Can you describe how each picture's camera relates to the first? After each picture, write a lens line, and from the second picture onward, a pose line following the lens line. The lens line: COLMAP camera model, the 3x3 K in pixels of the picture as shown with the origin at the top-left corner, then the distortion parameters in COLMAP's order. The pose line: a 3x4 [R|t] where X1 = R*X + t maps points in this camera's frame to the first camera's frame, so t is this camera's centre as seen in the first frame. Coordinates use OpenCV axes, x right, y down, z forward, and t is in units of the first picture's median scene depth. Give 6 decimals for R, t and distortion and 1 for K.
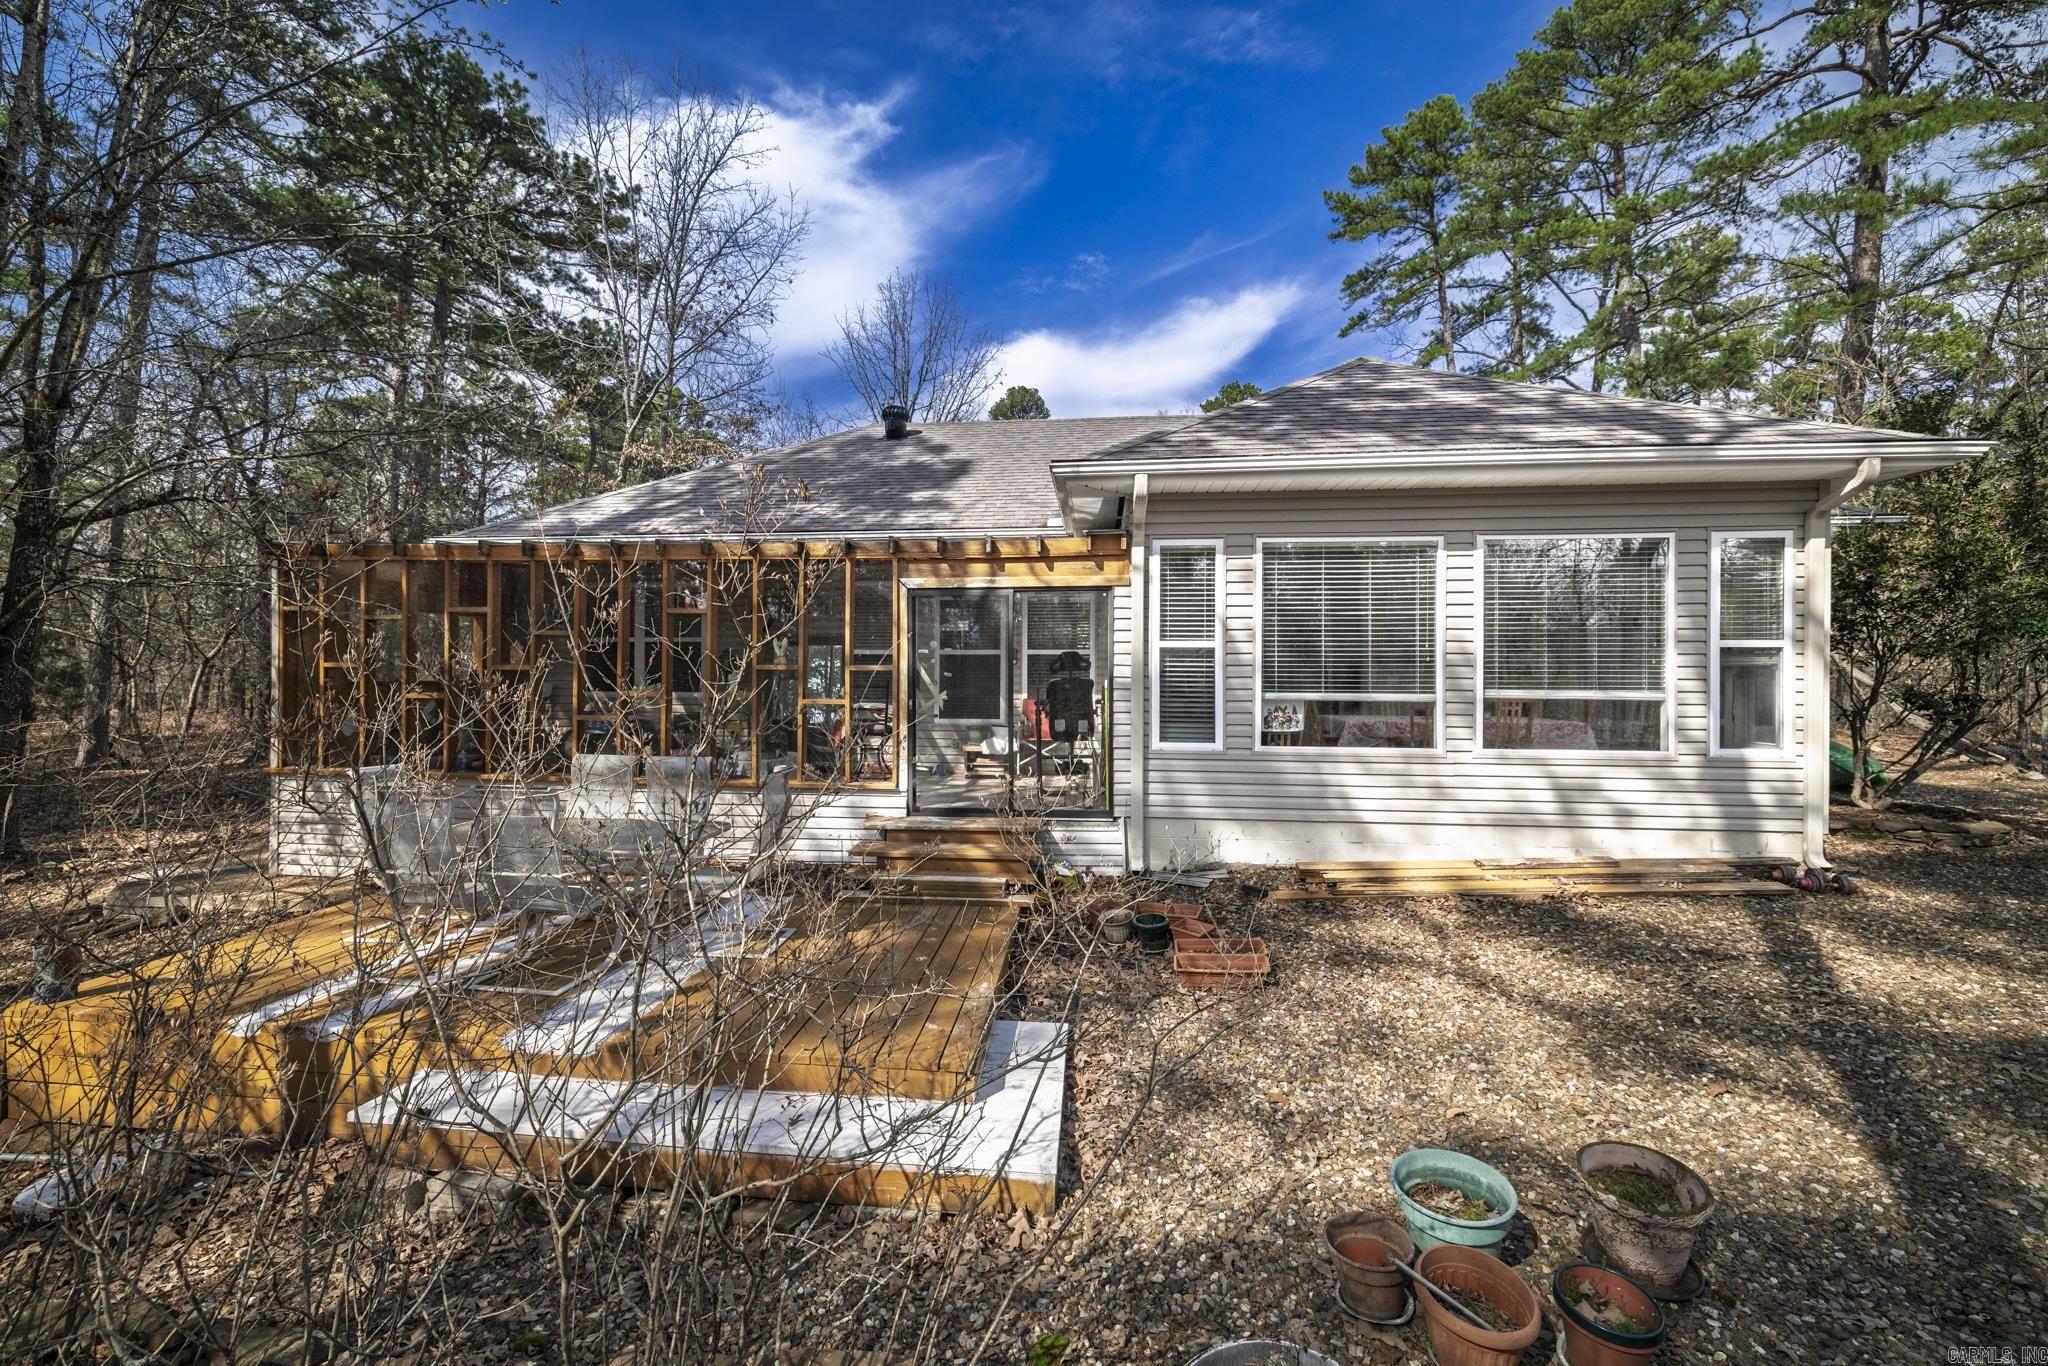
lens RADIAL K [[881.1, 0, 1021.9], [0, 881.1, 677.8], [0, 0, 1]] dist [0.002767, -0.000217]
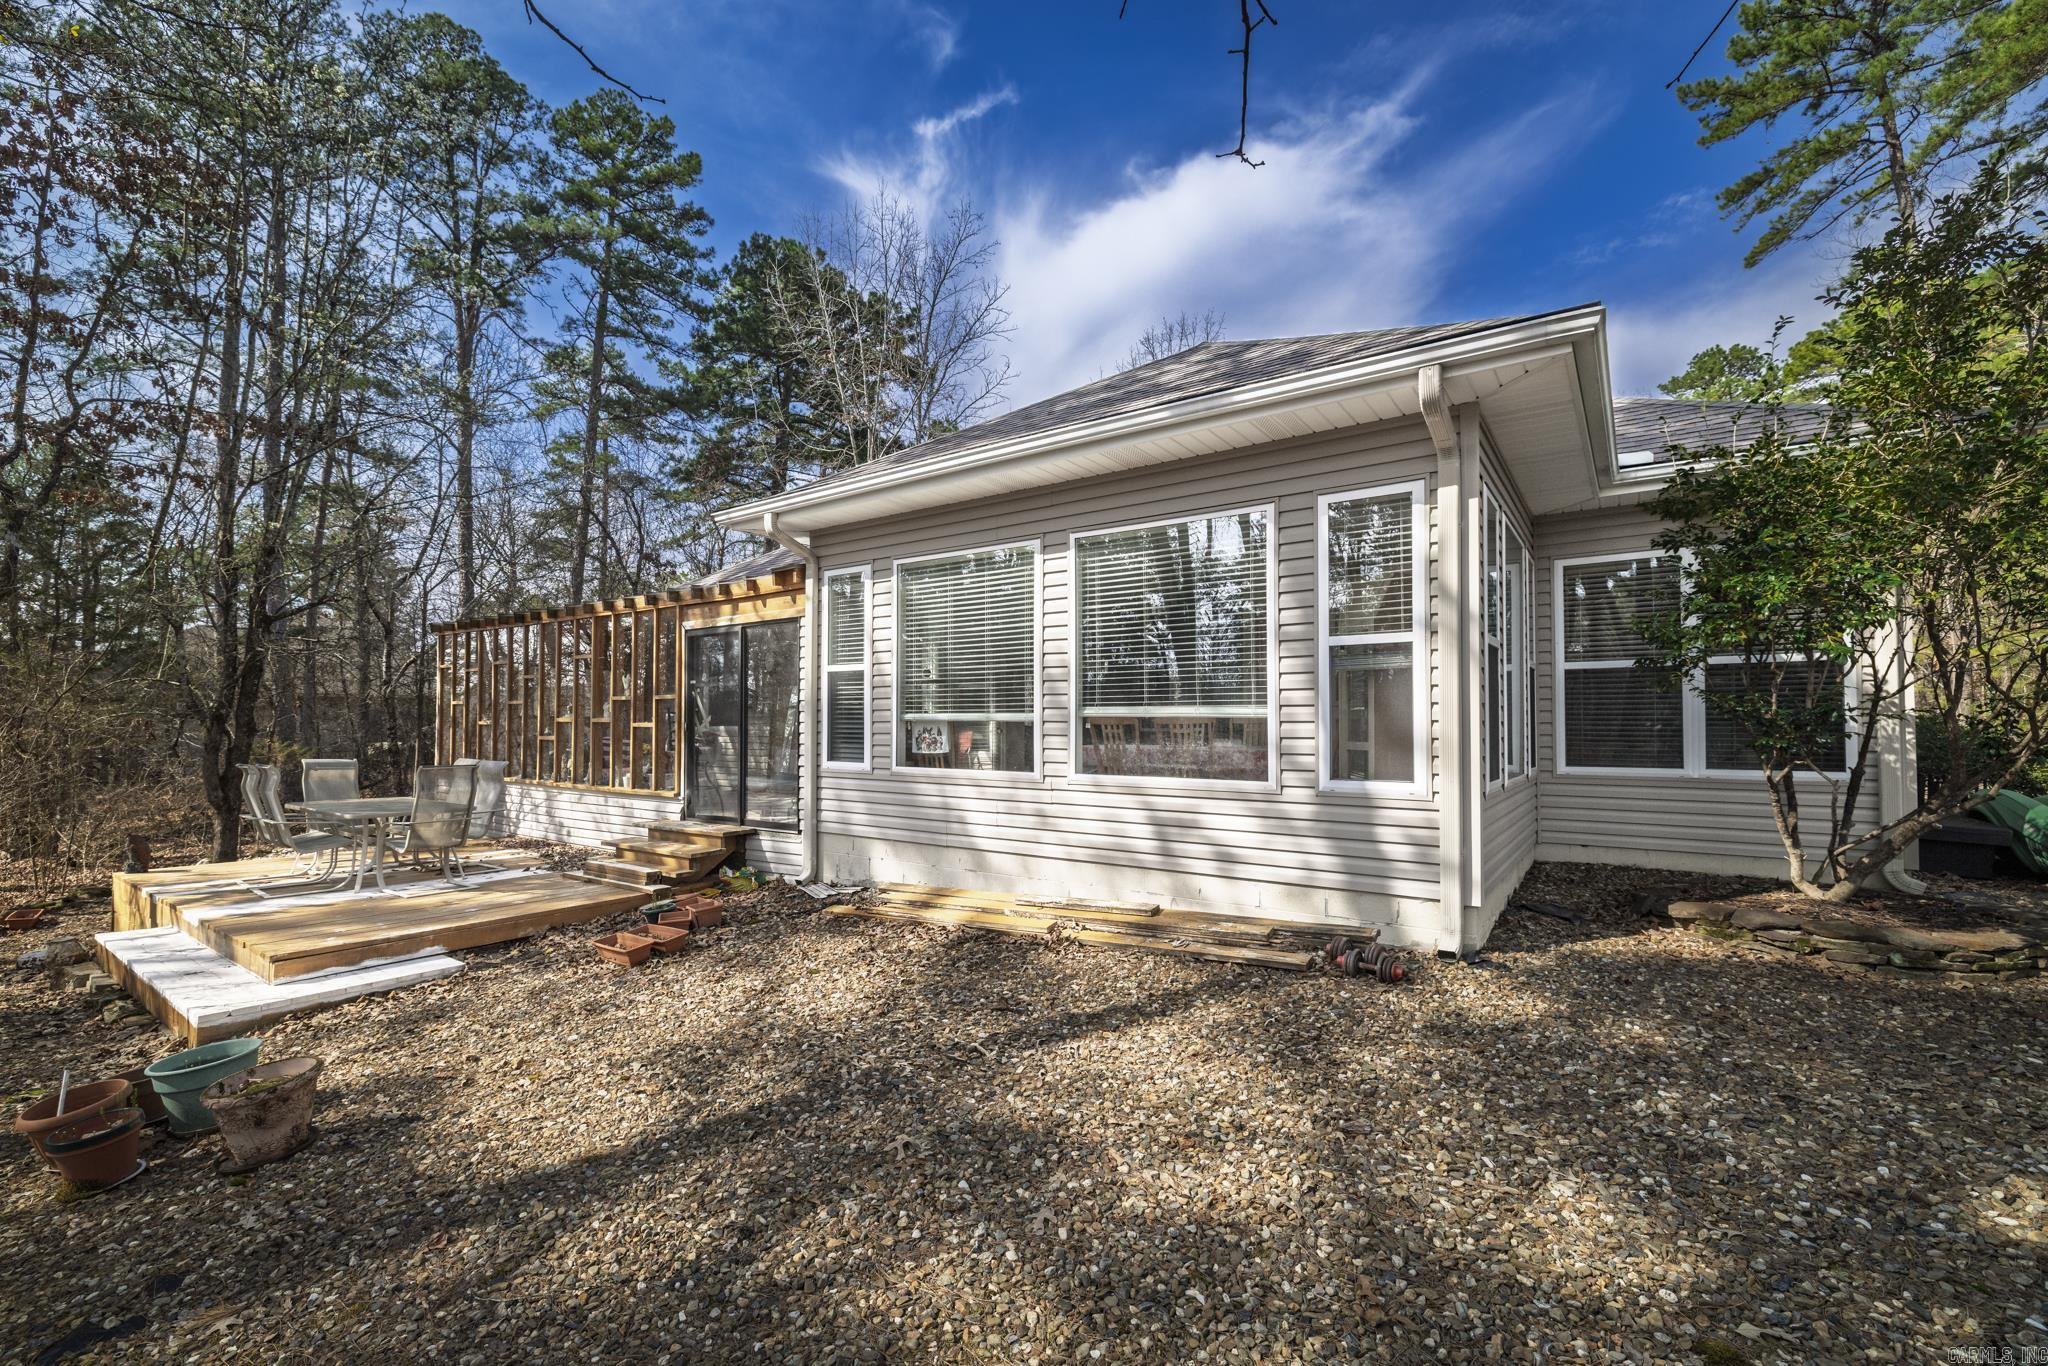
lens RADIAL K [[881.1, 0, 982.8], [0, 881.1, 717.1], [0, 0, 1]] dist [0.002767, -0.000217]
pose [[0.862700, -0.005996, -0.505681, 0.884390], [-0.003159, 0.999846, -0.017244, 0.038969], [0.505707, 0.016474, 0.862548, 0.187199]]
